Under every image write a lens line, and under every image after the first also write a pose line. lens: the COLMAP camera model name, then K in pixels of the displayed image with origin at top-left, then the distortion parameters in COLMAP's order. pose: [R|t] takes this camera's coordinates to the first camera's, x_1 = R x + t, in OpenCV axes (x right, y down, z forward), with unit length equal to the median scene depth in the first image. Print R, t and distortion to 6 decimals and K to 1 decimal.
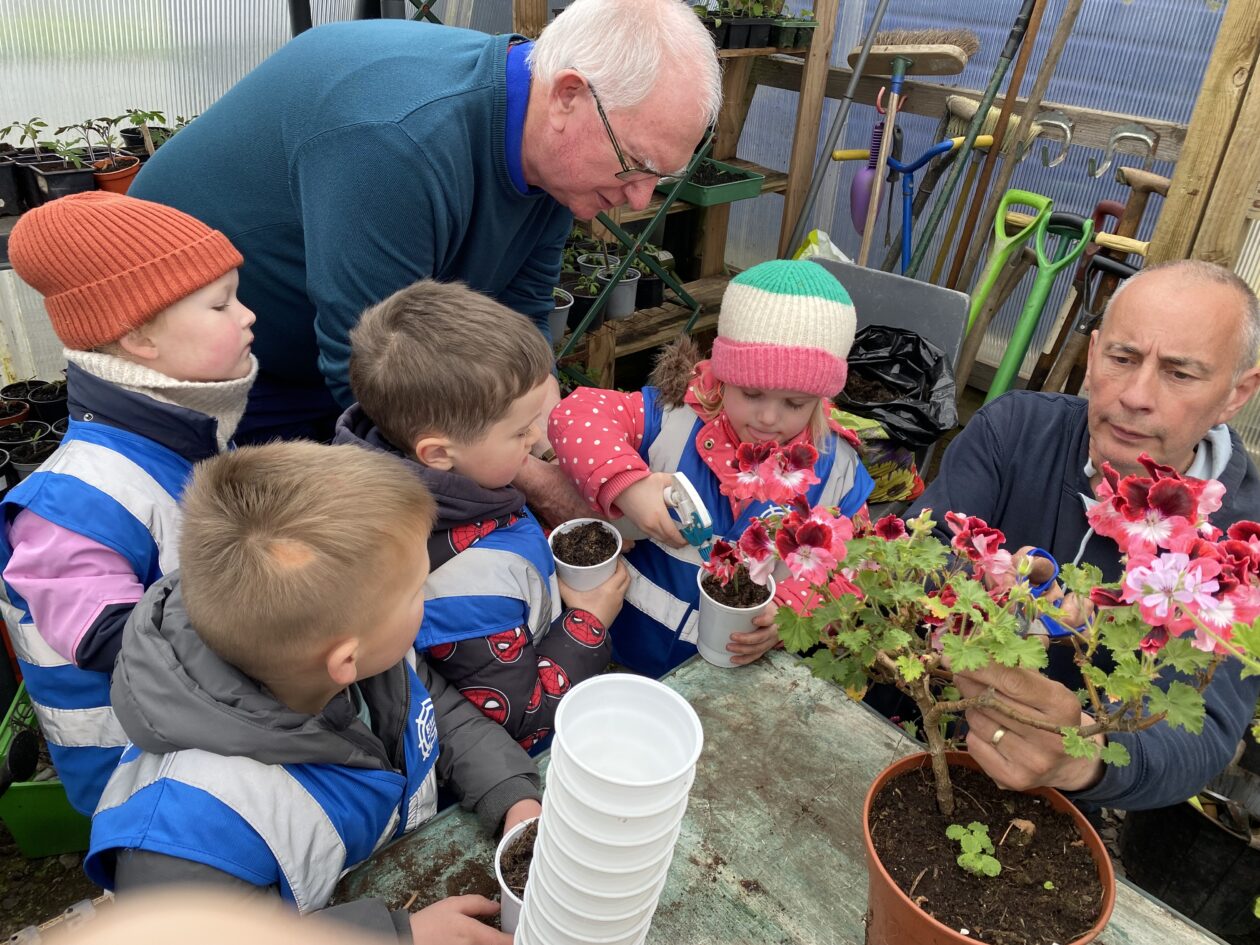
lens RADIAL K [[963.0, 0, 632.4], [0, 963.0, 464.4], [0, 0, 1]] dist [0.023780, -0.016537]
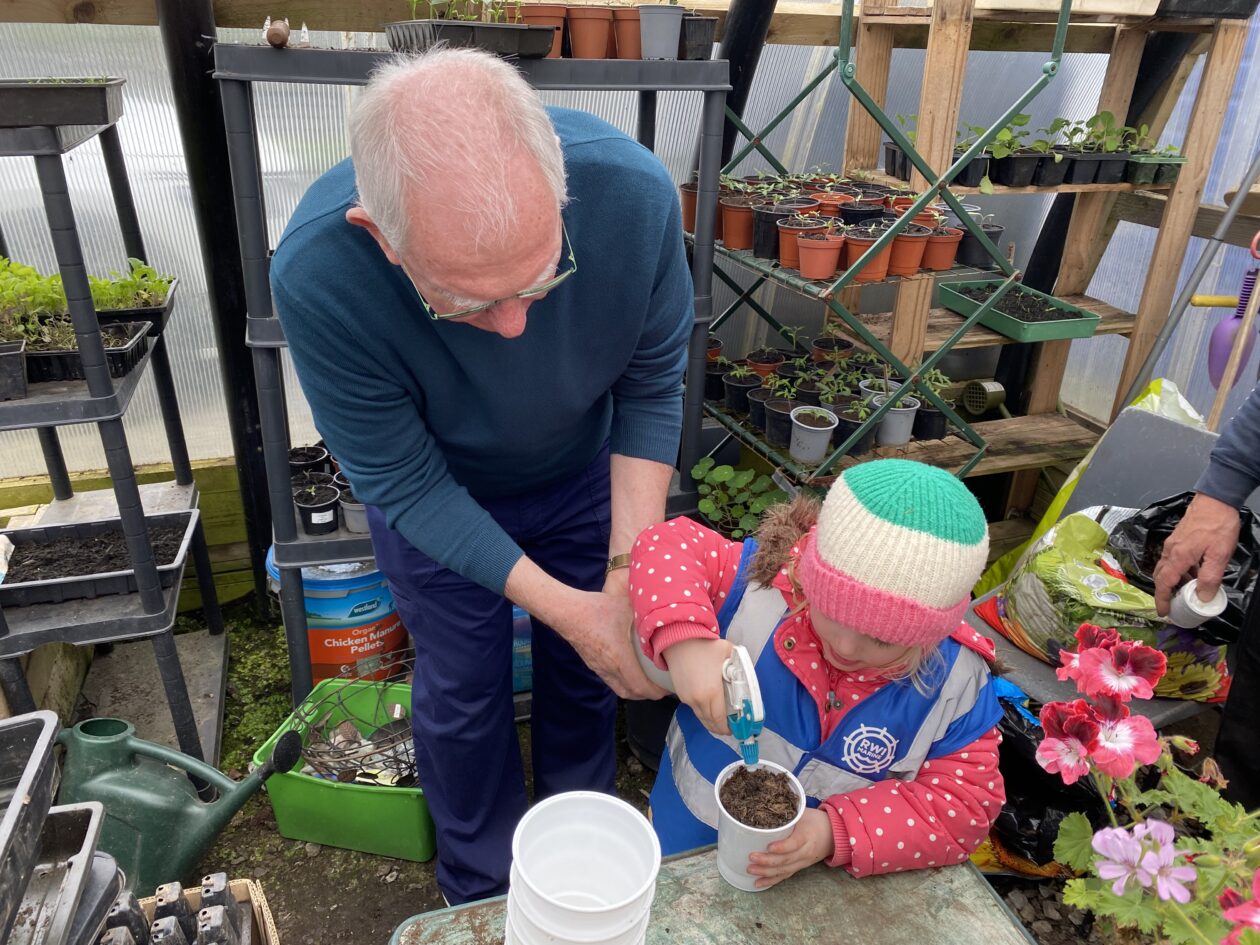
lens RADIAL K [[963.0, 0, 638.4], [0, 963.0, 466.6], [0, 0, 1]] dist [0.023780, -0.016537]
pose [[0.921503, 0.136470, -0.363604, 0.091584], [-0.174427, 0.981922, -0.073519, -0.013419], [0.346997, 0.131171, 0.928648, 0.007156]]
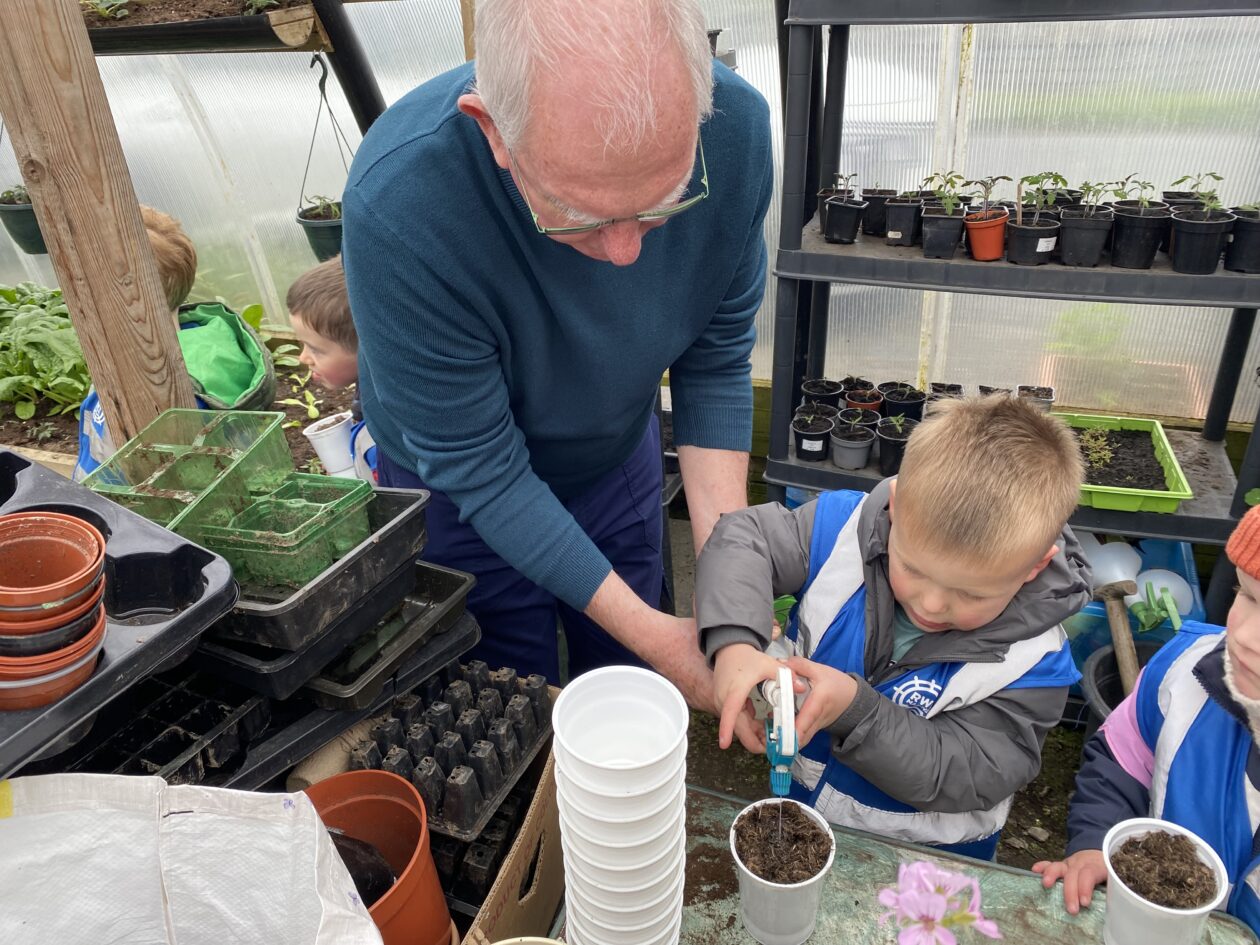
lens RADIAL K [[963.0, 0, 627.1], [0, 963.0, 473.6], [0, 0, 1]] dist [0.023780, -0.016537]
pose [[0.454167, 0.336244, -0.825029, 0.202177], [-0.379938, 0.910713, 0.162015, -0.038699], [0.805841, 0.239878, 0.541368, 0.080965]]
